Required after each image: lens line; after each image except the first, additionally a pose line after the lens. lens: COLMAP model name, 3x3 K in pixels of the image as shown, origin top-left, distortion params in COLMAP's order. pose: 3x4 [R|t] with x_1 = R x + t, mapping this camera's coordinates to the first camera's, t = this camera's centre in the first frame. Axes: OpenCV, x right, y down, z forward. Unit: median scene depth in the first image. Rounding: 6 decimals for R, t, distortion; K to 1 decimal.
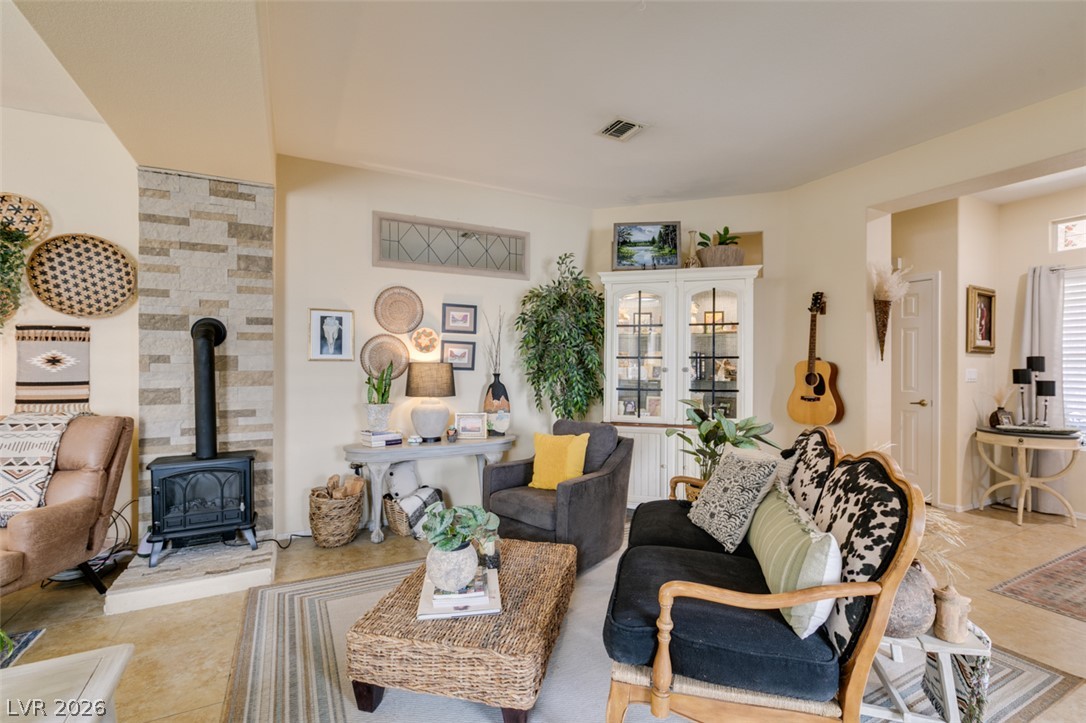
lens RADIAL K [[489.5, 0, 539.8], [0, 489.5, 364.6], [0, 0, 1]] dist [0.000571, -0.000541]
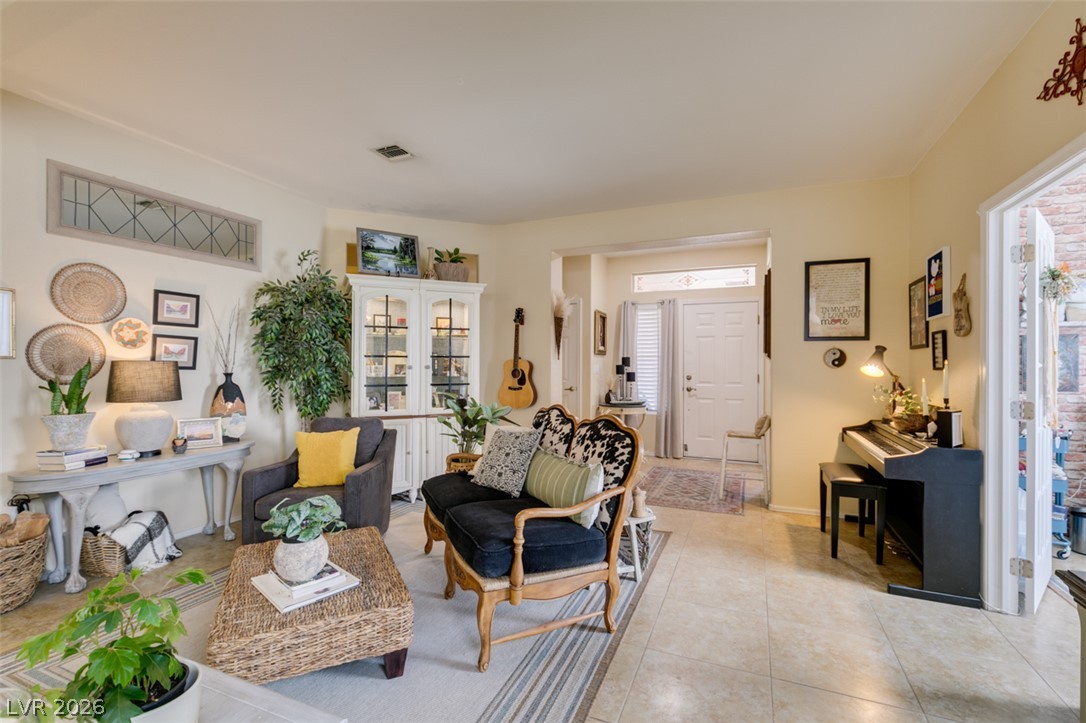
lens RADIAL K [[487.3, 0, 542.1], [0, 487.3, 363.6], [0, 0, 1]] dist [-0.000830, -0.000449]
pose [[0.773136, -0.003065, 0.634233, -0.264215], [0.001322, 0.999994, 0.003222, -0.001138], [-0.634239, -0.001652, 0.773135, -0.071754]]
